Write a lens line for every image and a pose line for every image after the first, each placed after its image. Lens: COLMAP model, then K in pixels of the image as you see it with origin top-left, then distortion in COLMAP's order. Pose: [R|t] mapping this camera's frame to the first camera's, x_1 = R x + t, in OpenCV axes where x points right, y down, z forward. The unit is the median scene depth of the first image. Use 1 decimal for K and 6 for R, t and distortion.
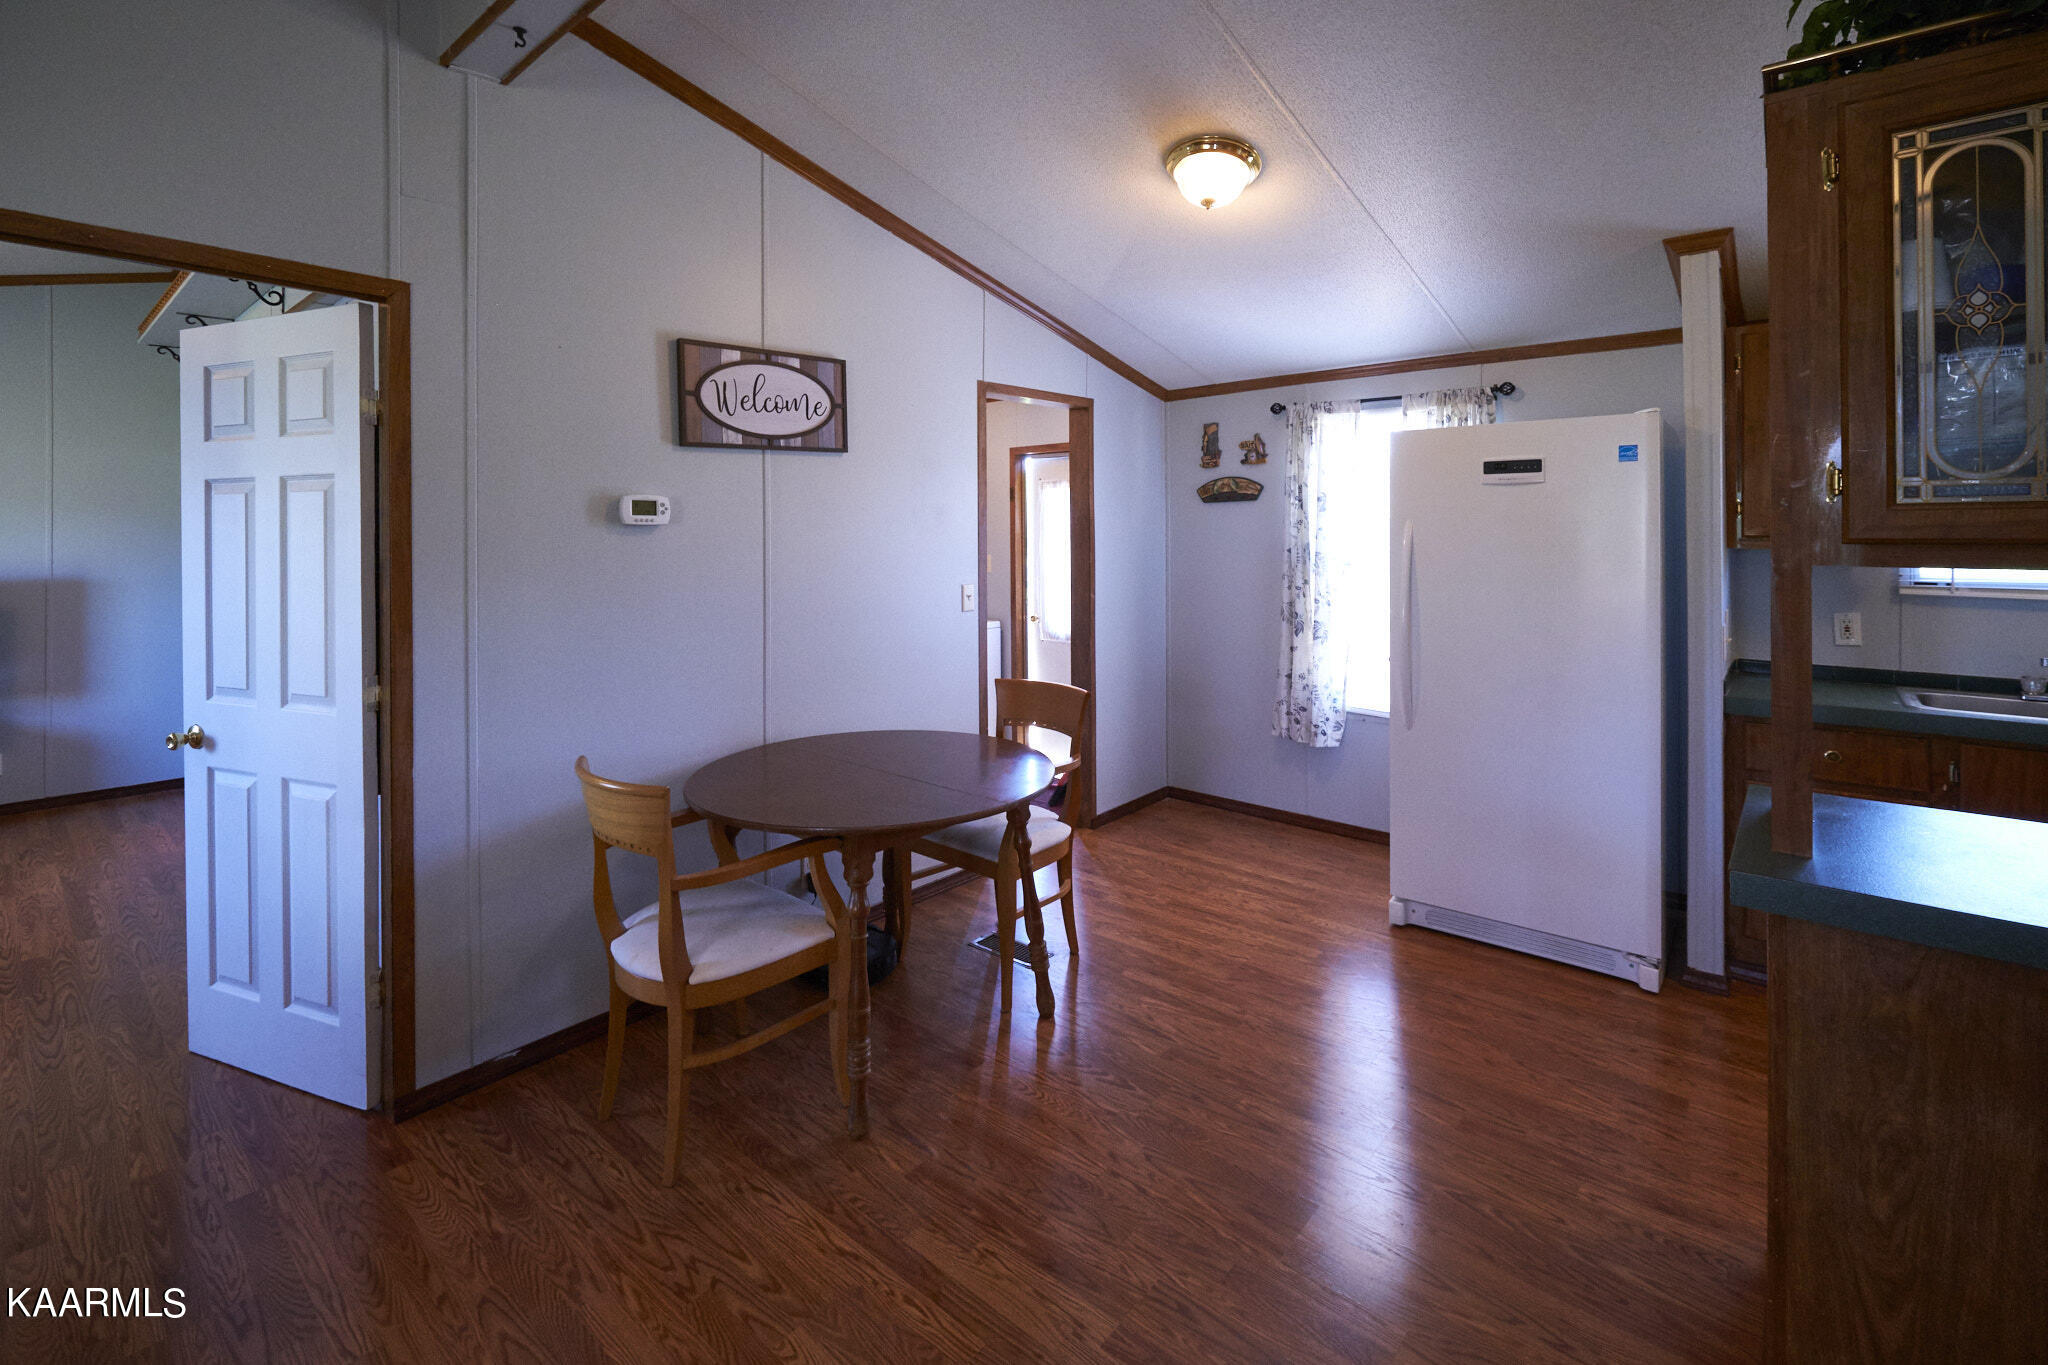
lens RADIAL K [[908.6, 0, 1021.2], [0, 908.6, 535.0], [0, 0, 1]] dist [-0.003671, -0.000643]
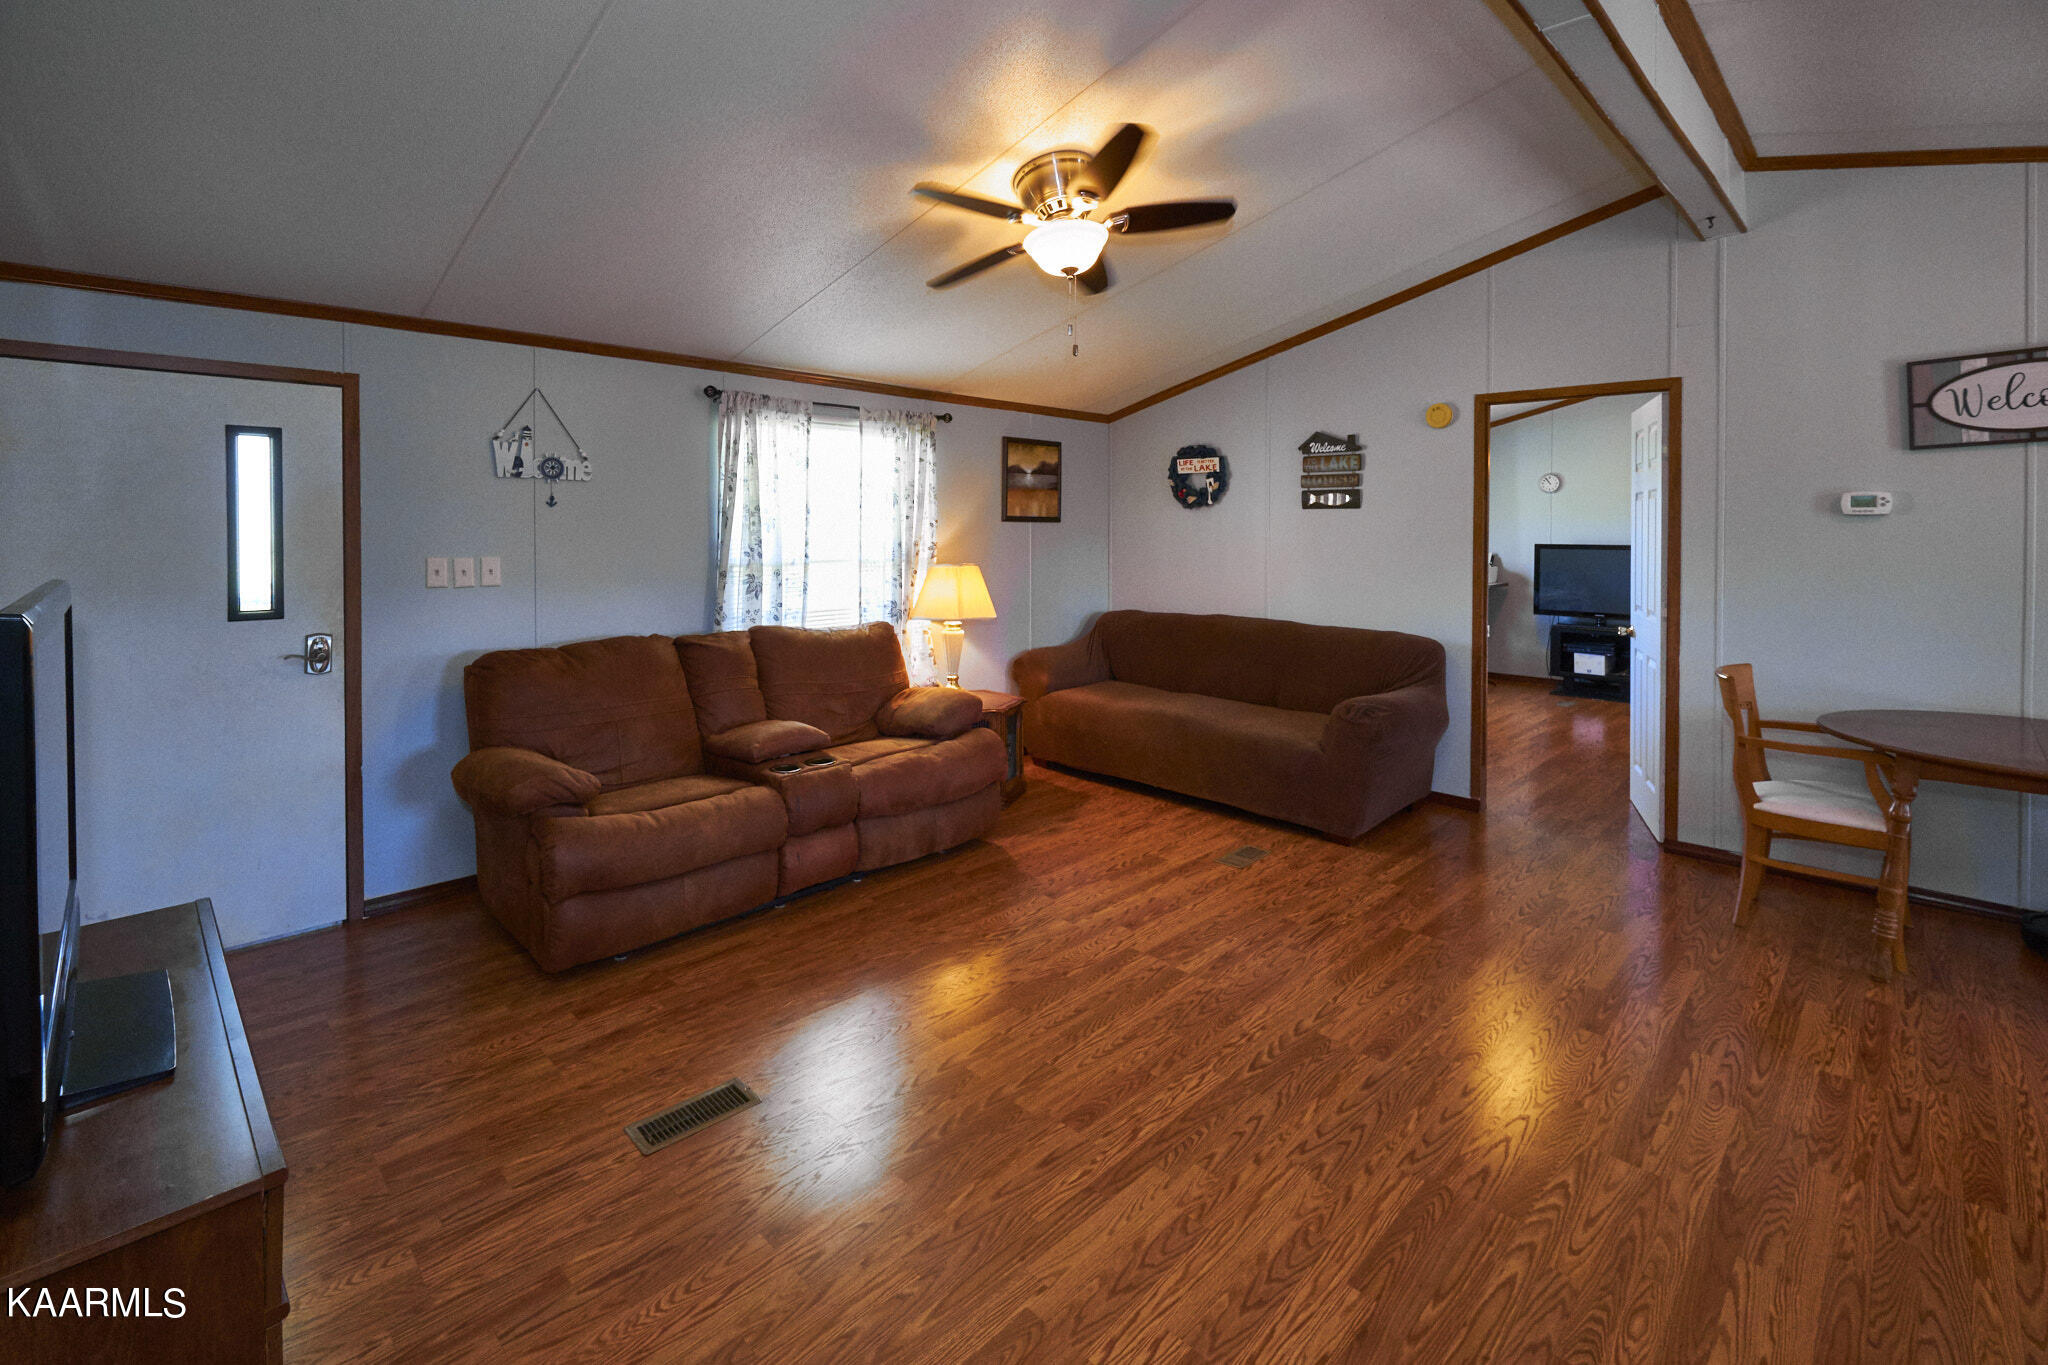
lens RADIAL K [[908.6, 0, 1021.2], [0, 908.6, 535.0], [0, 0, 1]] dist [-0.003671, -0.000643]
pose [[-0.069528, 0.010343, -0.997526, 0.874440], [-0.003461, 0.999938, 0.010609, 0.007744], [0.997574, 0.004190, -0.069488, -0.105564]]
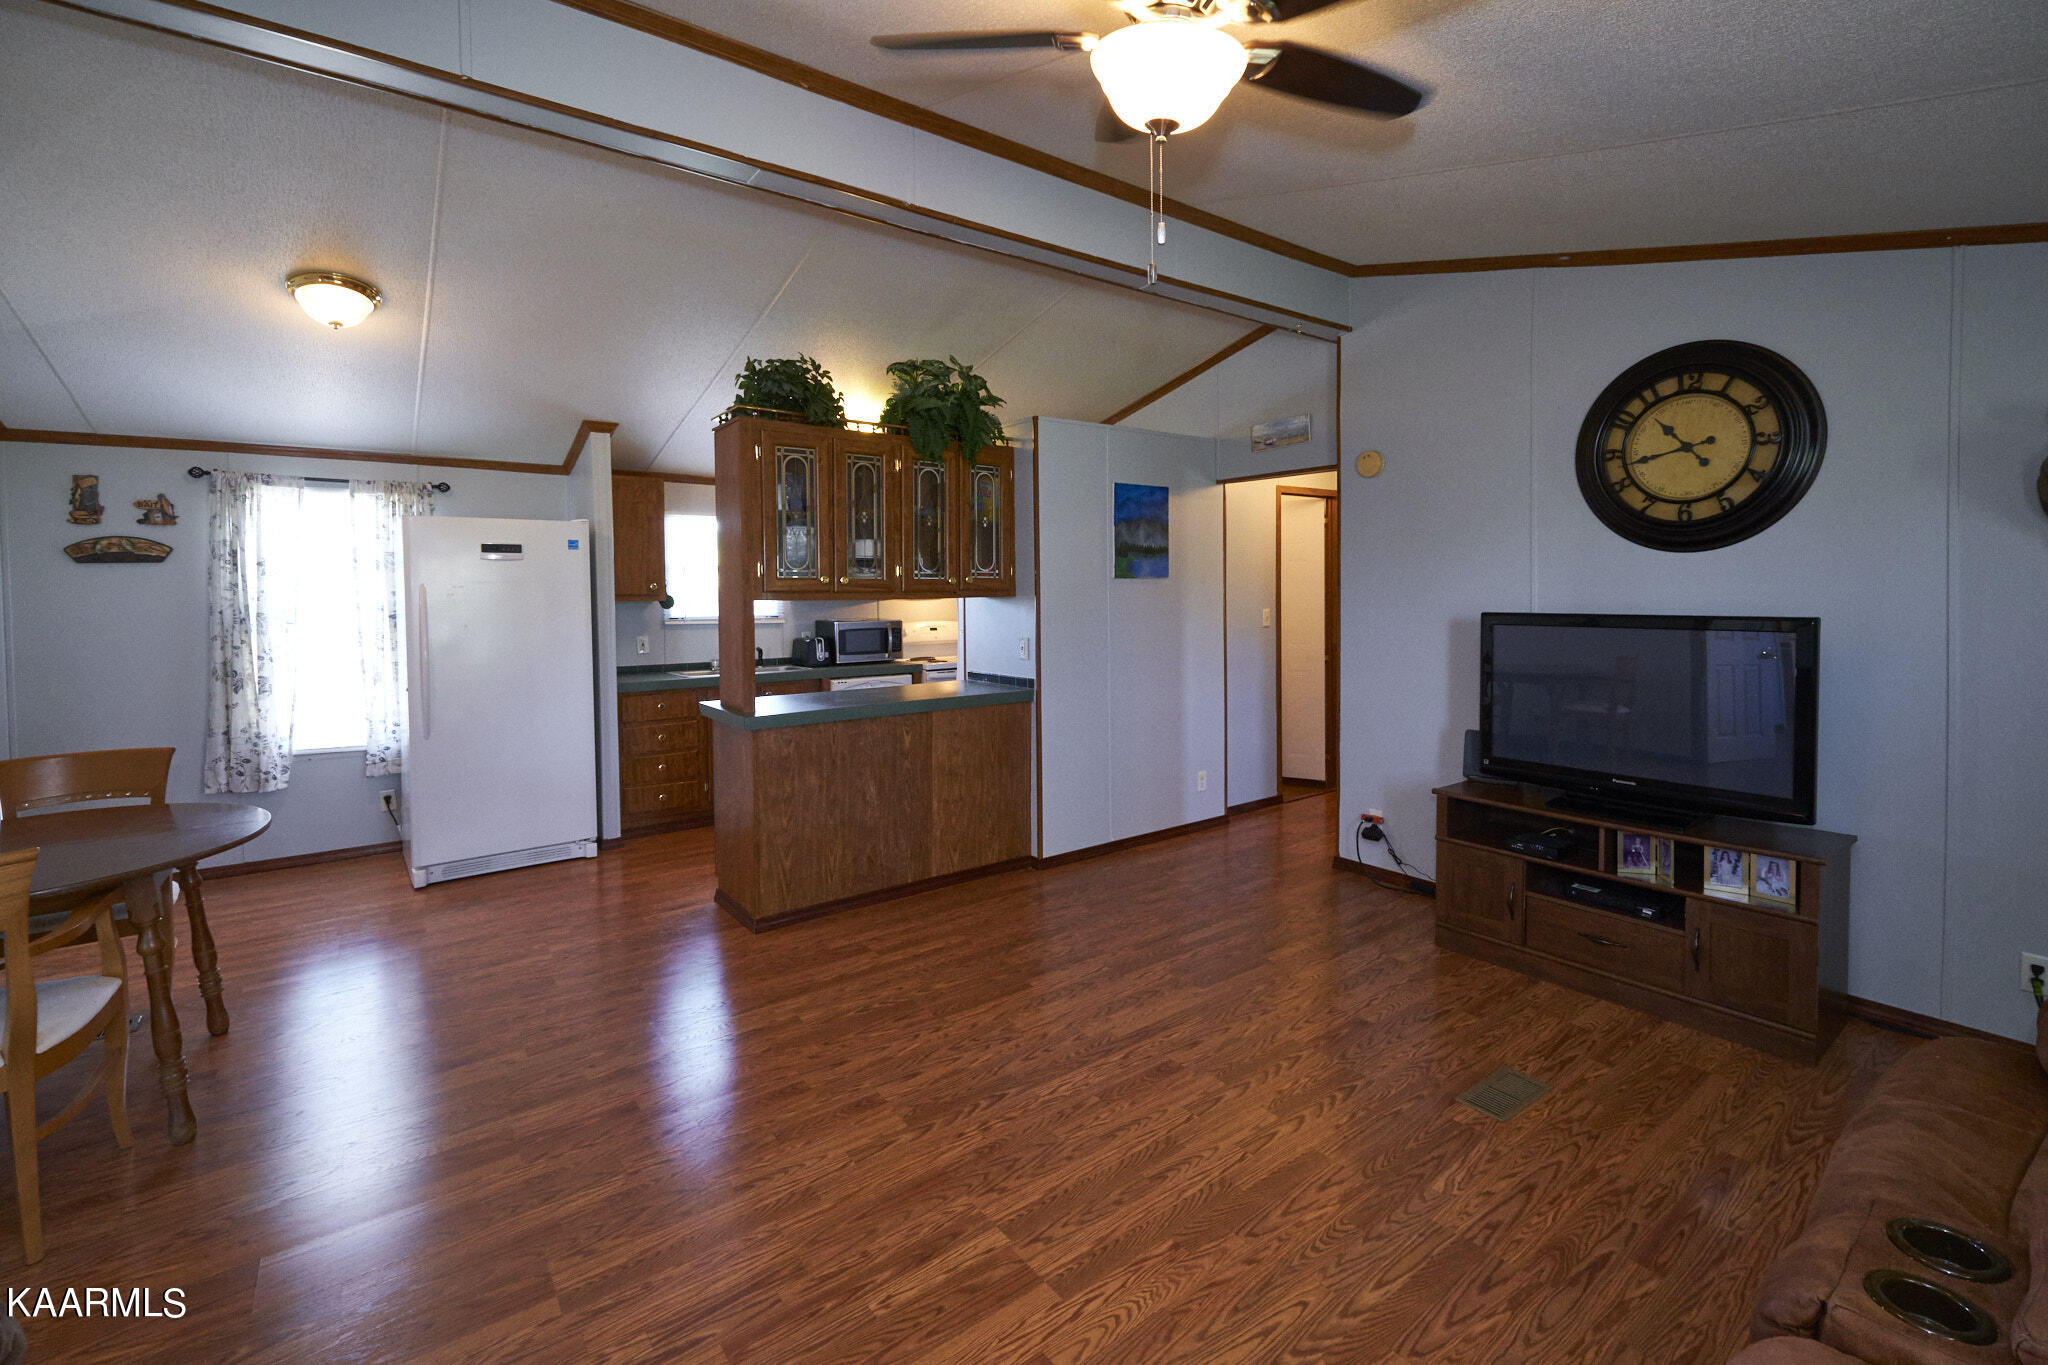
lens RADIAL K [[879.5, 0, 1028.2], [0, 879.5, 615.3], [0, 0, 1]] dist [-0.004849, -0.000712]
pose [[0.206573, -0.024774, 0.978117, -0.715197], [0.012107, 0.999668, 0.022763, 0.012931], [-0.978356, 0.007140, 0.206804, -0.154160]]
